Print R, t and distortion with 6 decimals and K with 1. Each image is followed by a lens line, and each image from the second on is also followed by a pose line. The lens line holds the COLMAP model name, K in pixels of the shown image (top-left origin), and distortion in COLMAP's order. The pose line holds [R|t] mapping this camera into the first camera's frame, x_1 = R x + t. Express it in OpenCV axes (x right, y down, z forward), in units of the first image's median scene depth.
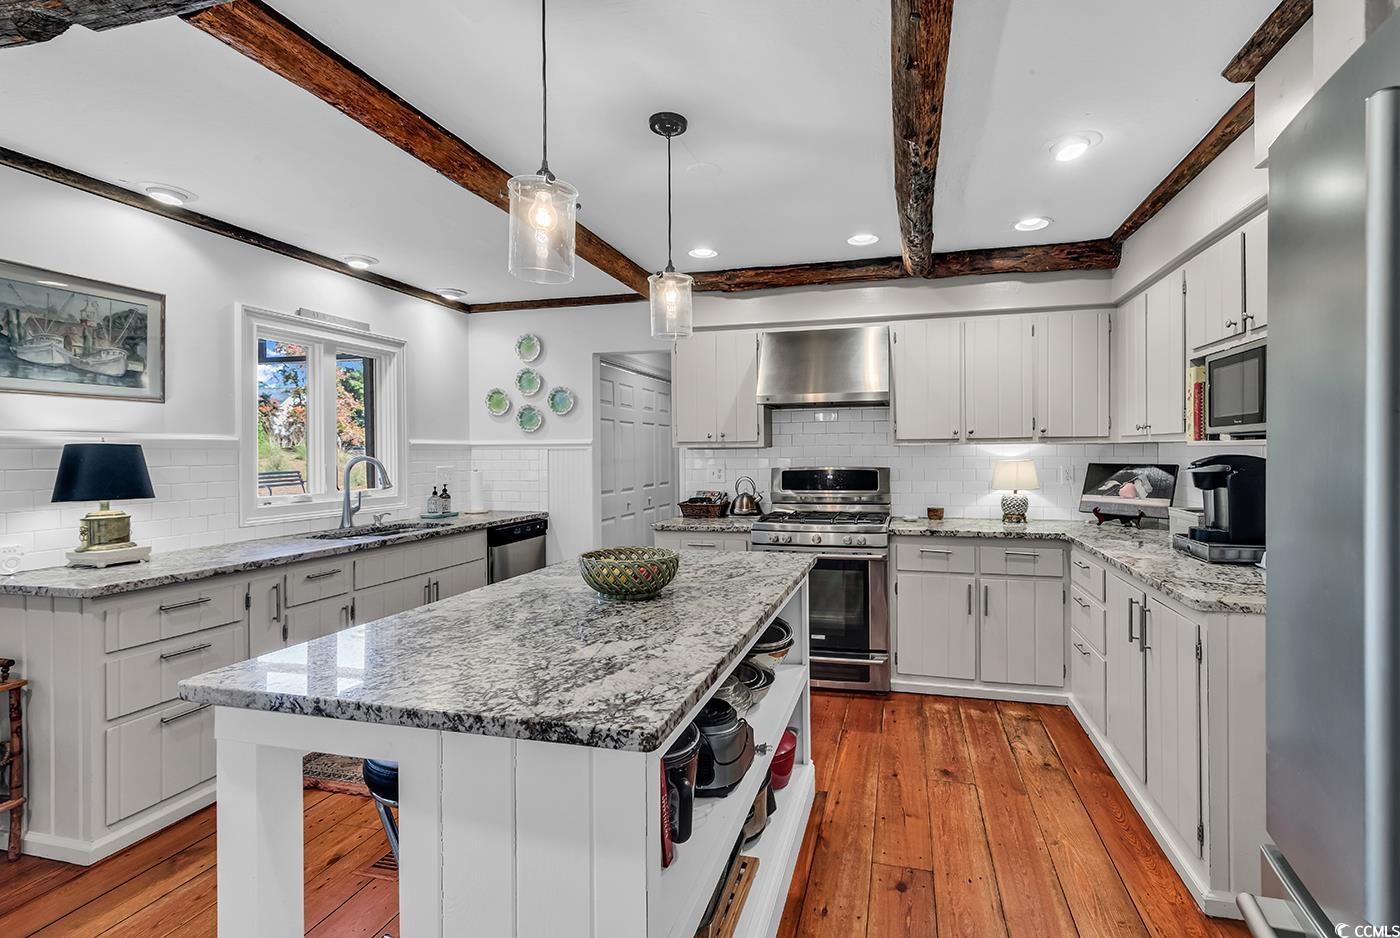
lens RADIAL K [[639.1, 0, 756.9], [0, 639.1, 448.2], [0, 0, 1]] dist [0.004749, -0.000452]
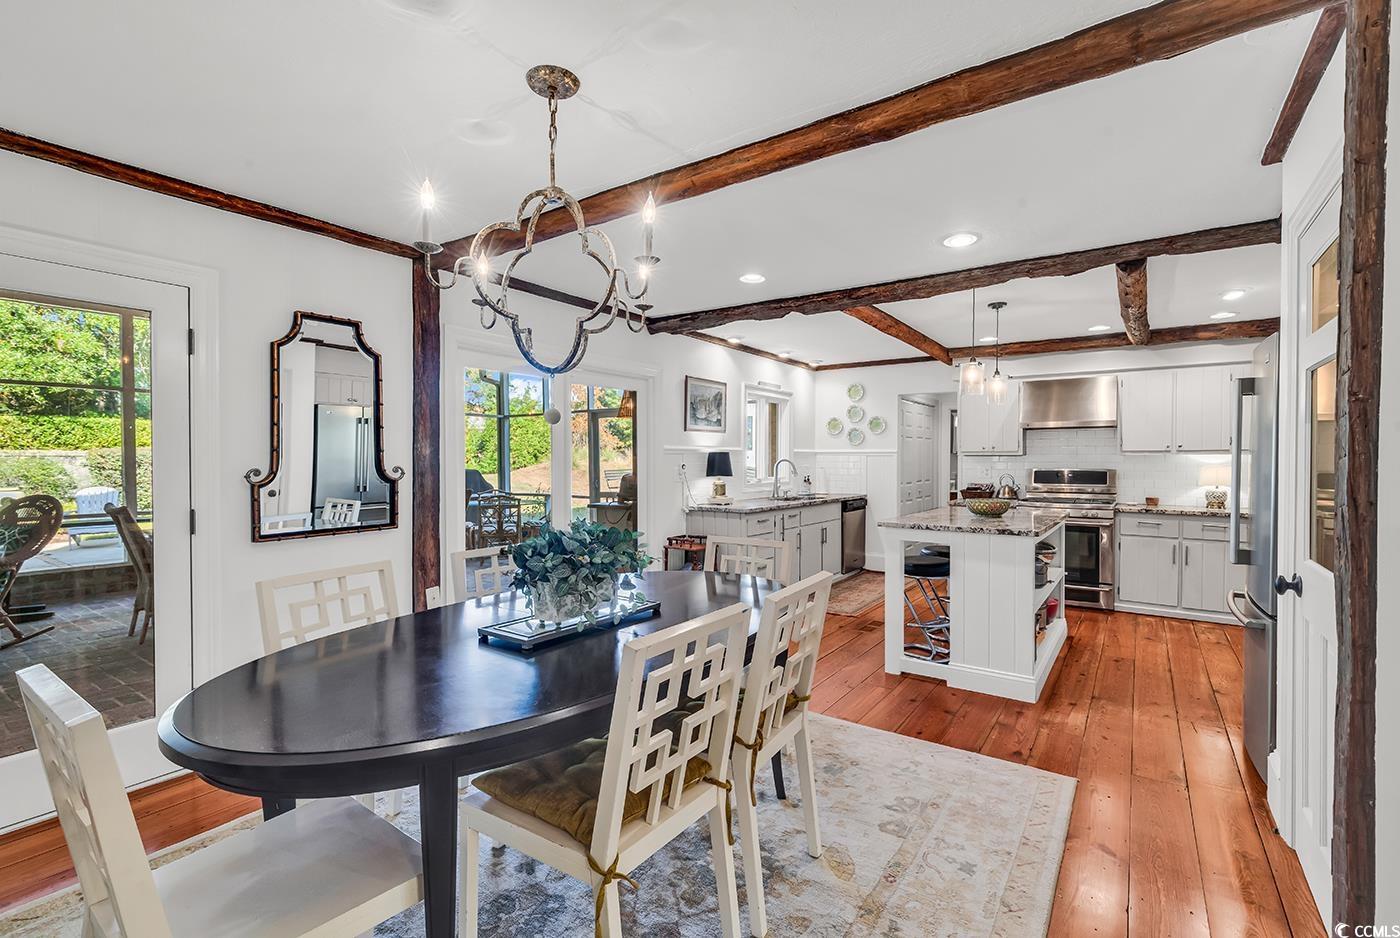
lens RADIAL K [[639.1, 0, 704.7], [0, 639.1, 462.5], [0, 0, 1]] dist [0.004749, -0.000452]
pose [[0.931109, 0.012268, -0.364535, -0.149222], [-0.006938, 0.999849, 0.015928, -0.003492], [0.364676, -0.012302, 0.931053, -0.777458]]
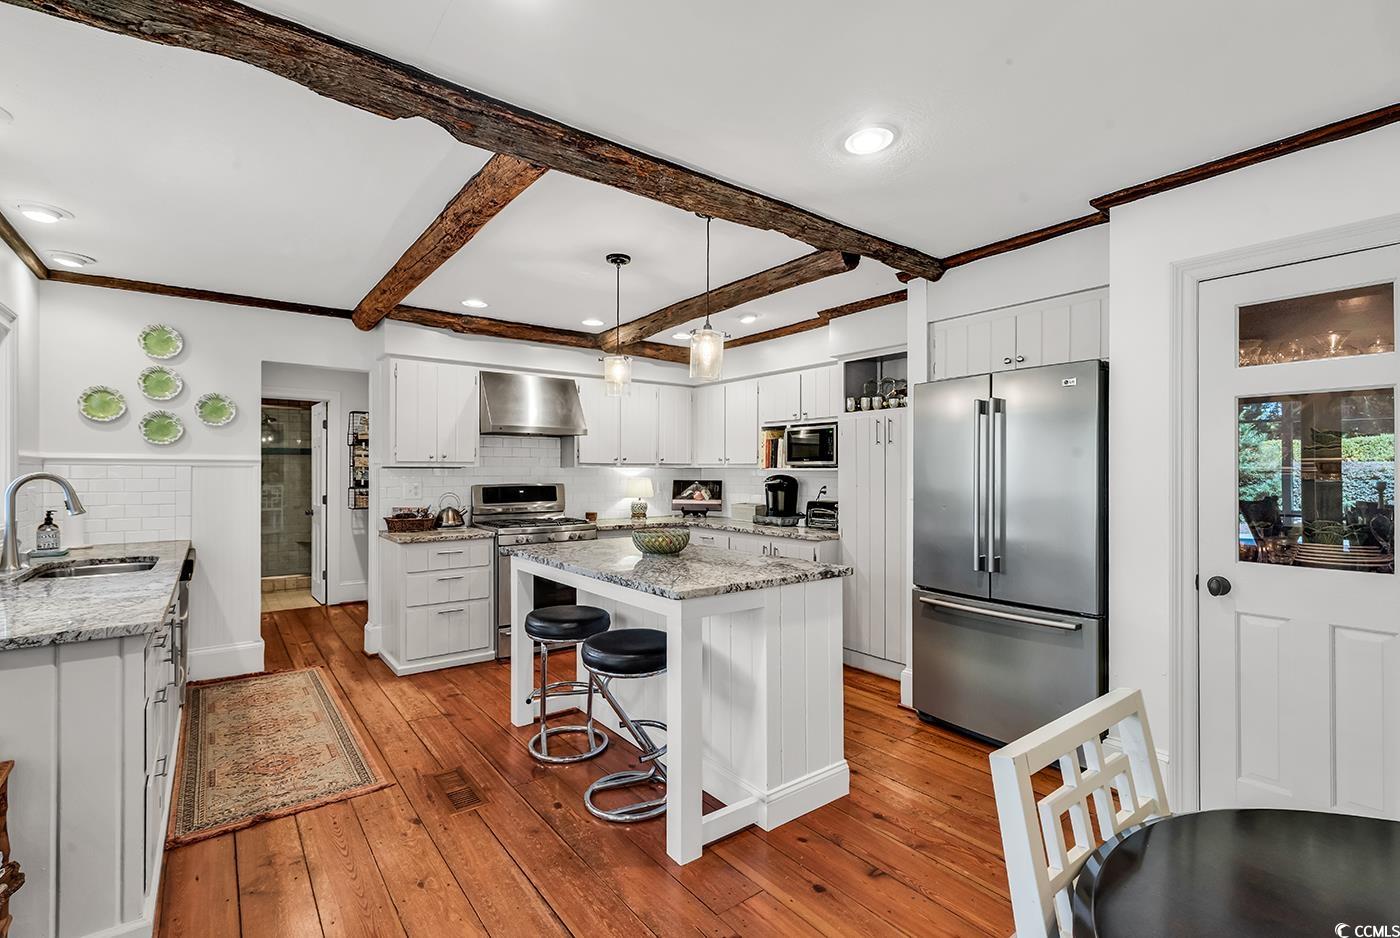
lens RADIAL K [[639.1, 0, 700.0], [0, 639.1, 467.6], [0, 0, 1]] dist [0.004749, -0.000452]
pose [[0.626382, 0.012815, 0.779411, -0.691823], [-0.011099, 0.999910, -0.007520, 0.003243], [-0.779437, -0.003940, 0.626468, -0.066535]]
